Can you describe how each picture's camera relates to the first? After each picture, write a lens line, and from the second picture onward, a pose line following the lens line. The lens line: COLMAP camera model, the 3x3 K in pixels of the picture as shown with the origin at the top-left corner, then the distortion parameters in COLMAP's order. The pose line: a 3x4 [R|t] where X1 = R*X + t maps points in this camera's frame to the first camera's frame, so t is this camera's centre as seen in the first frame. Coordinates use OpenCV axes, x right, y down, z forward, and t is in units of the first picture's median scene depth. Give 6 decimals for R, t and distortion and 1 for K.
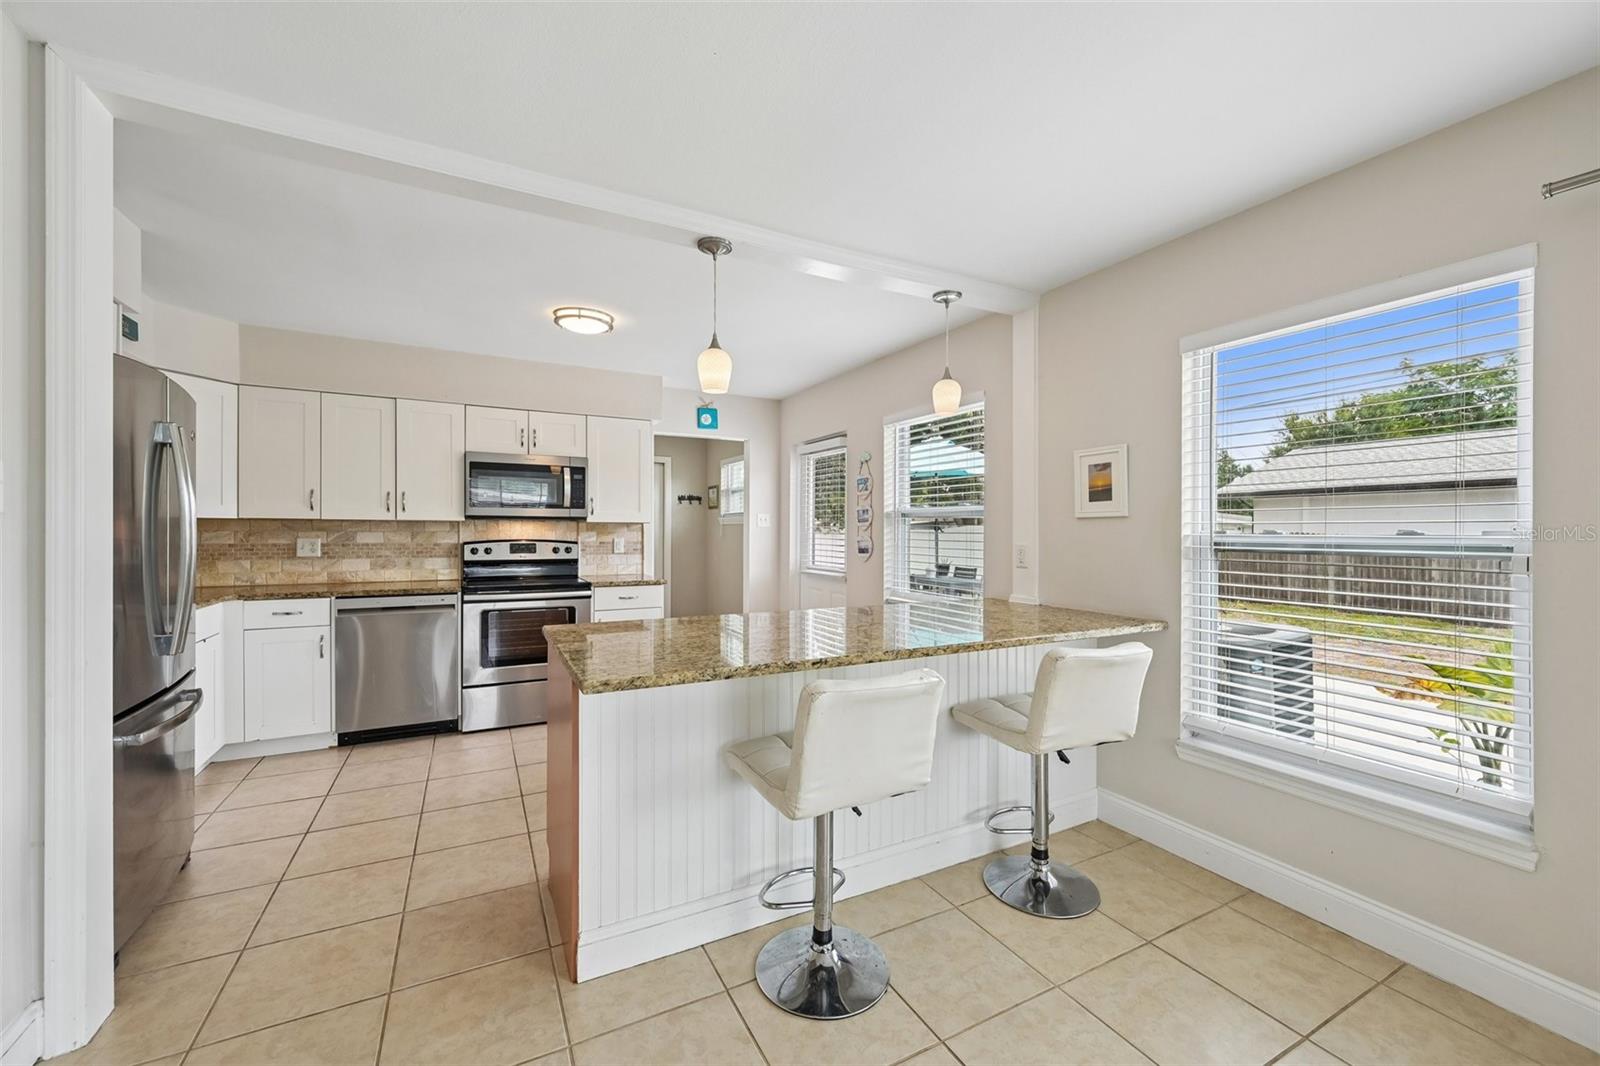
lens RADIAL K [[637.5, 0, 804.4], [0, 637.5, 537.7], [0, 0, 1]] dist [0.002289, 0.000117]
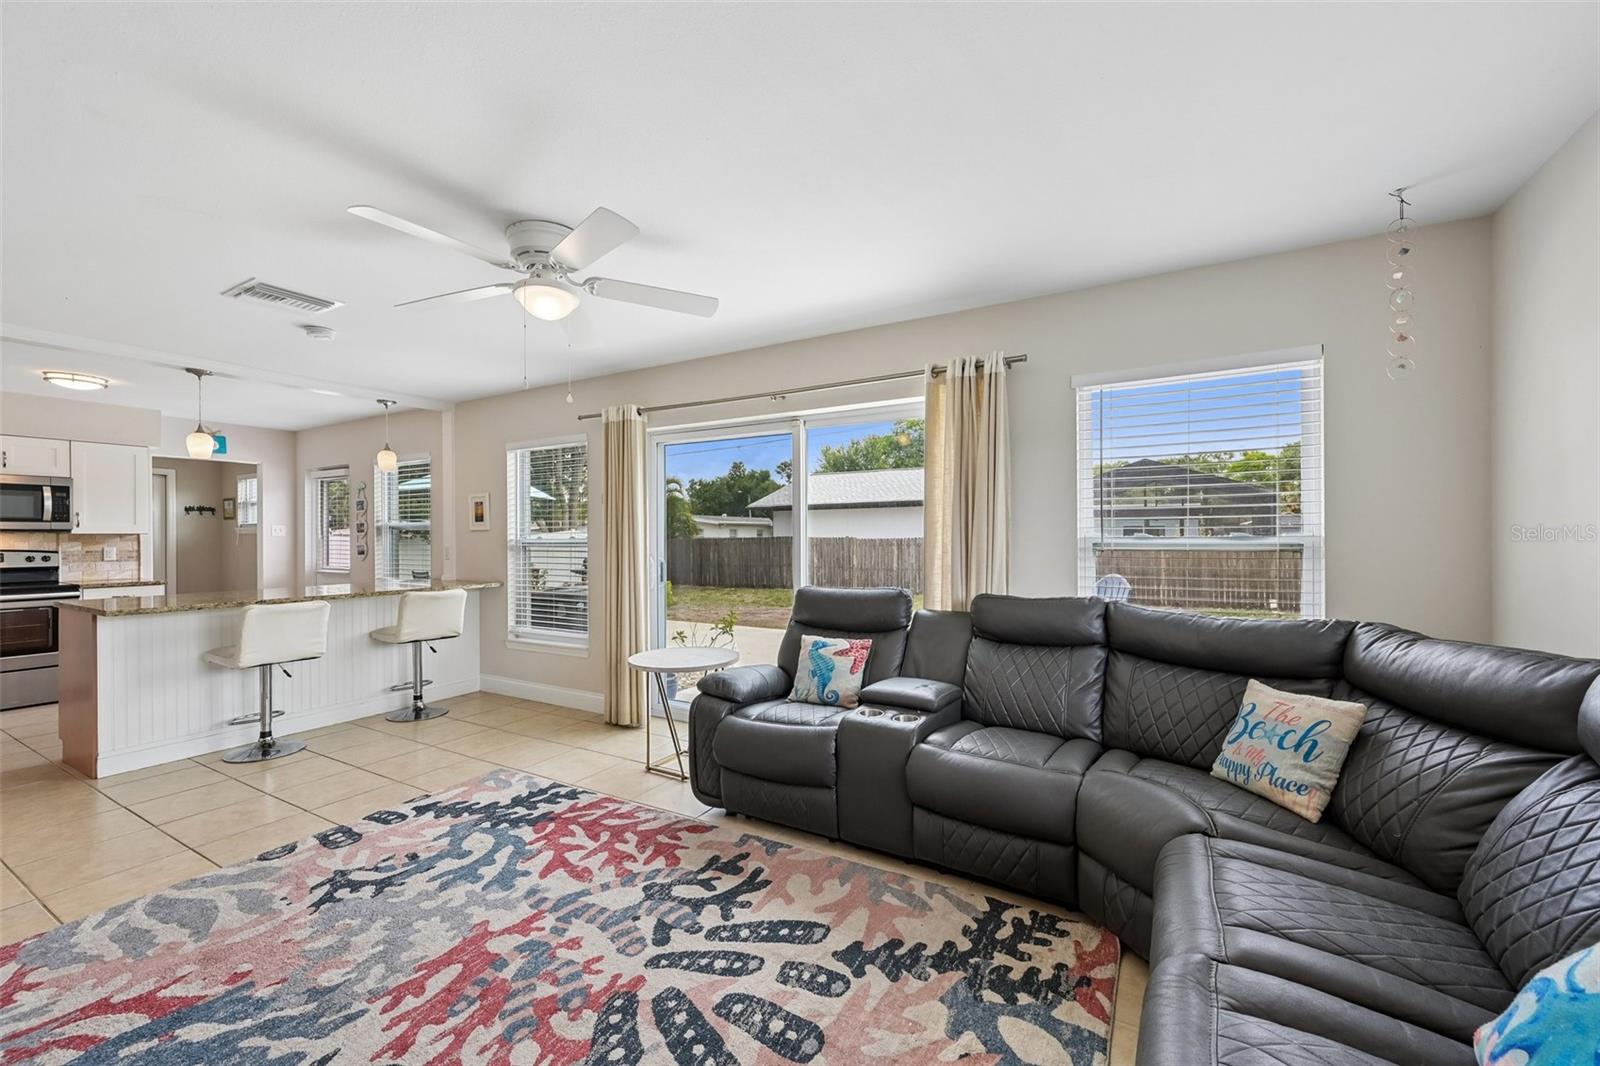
lens RADIAL K [[640.5, 0, 805.6], [0, 640.5, 536.5], [0, 0, 1]] dist [-0.000065, 0.000257]
pose [[0.846806, -0.009145, 0.531824, 0.173381], [0.015457, 0.999853, -0.007417, 0.010224], [-0.531678, 0.014501, 0.846823, -0.713053]]
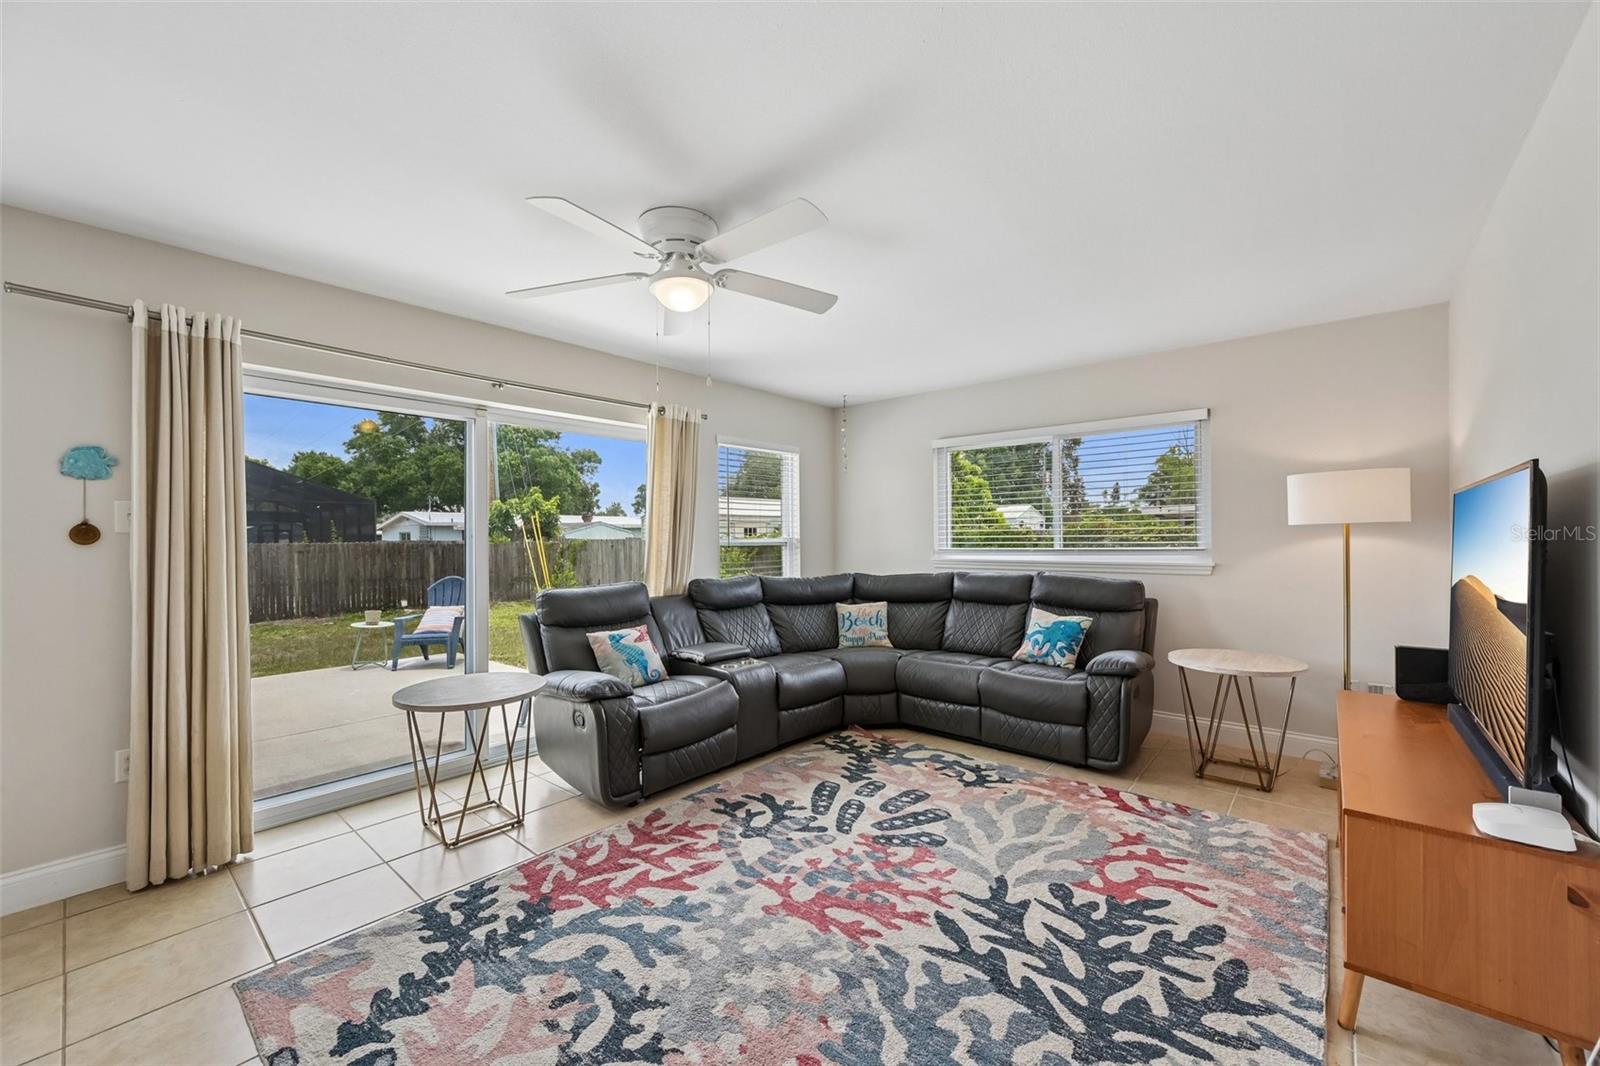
lens RADIAL K [[624.9, 0, 796.9], [0, 624.9, 539.8], [0, 0, 1]] dist [-0.000109, -0.000007]
pose [[-0.360136, -0.003299, 0.932894, -0.241162], [0.018059, 0.999782, 0.010507, 0.001327], [-0.932725, 0.020631, -0.359998, -0.023888]]
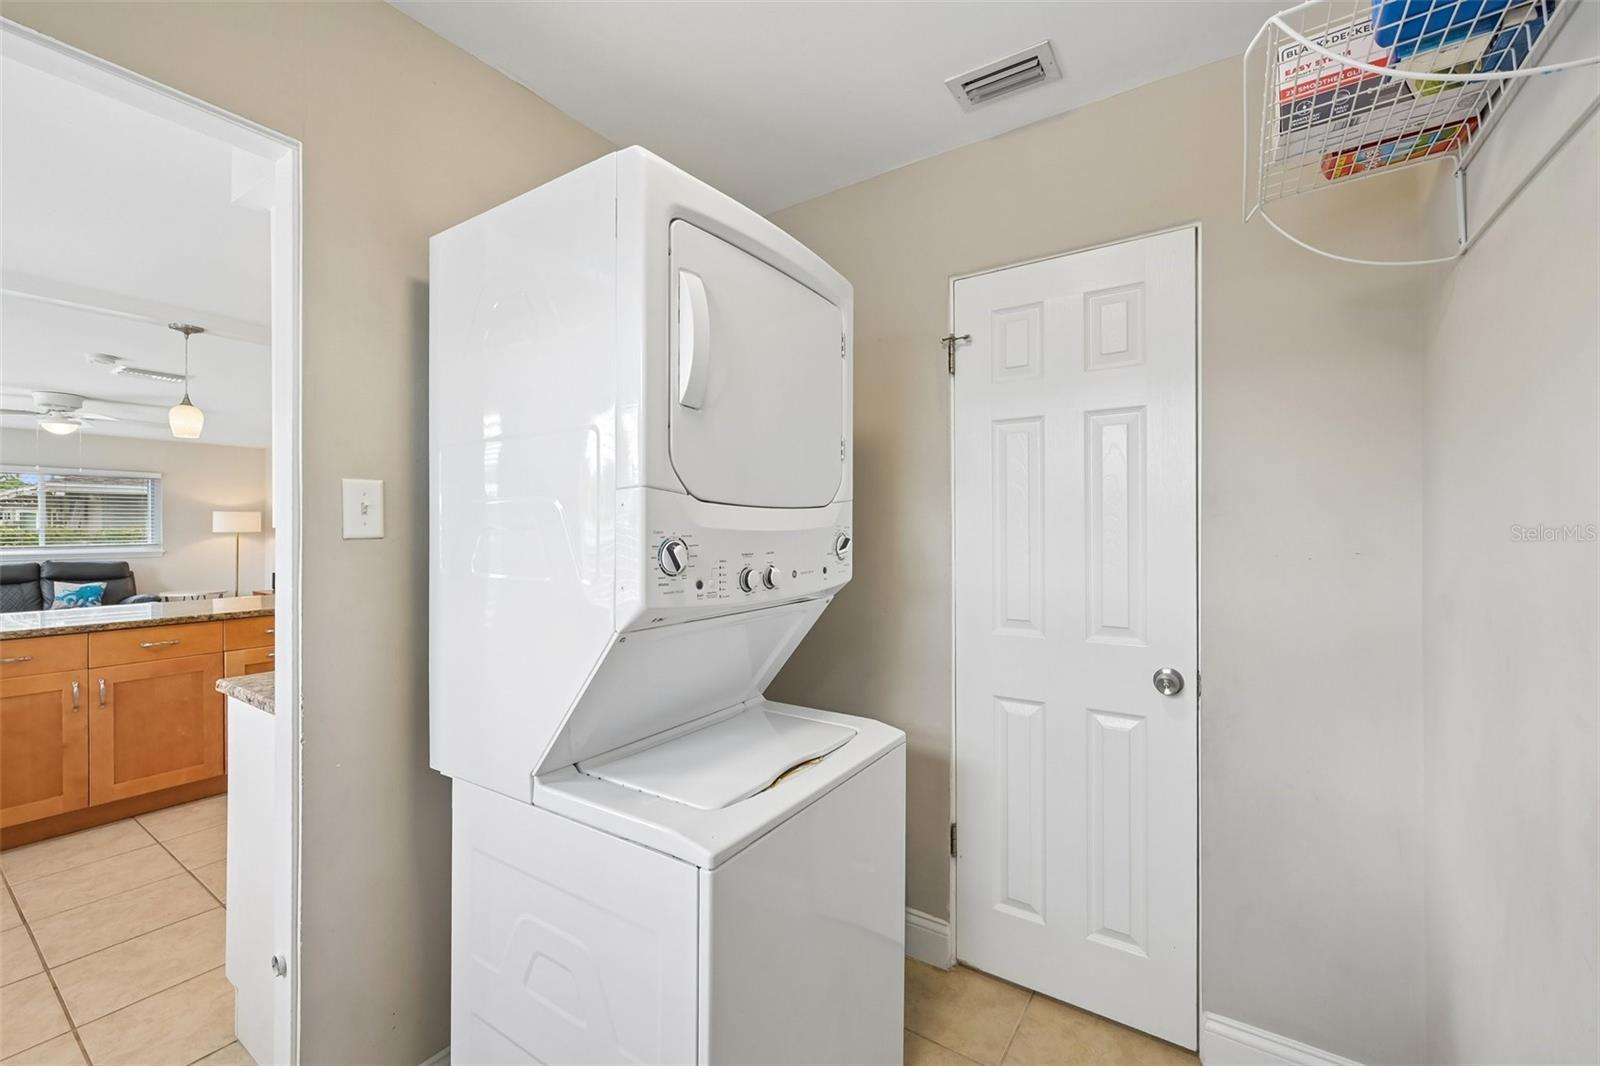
lens RADIAL K [[650.8, 0, 800.0], [0, 650.8, 533.0], [0, 0, 1]] dist [-0.000161, -0.000015]
pose [[-0.882833, -0.000318, -0.469687, -0.351046], [-0.006788, 0.999904, 0.012082, -0.030449], [0.469638, 0.013855, -0.882750, 1.553428]]
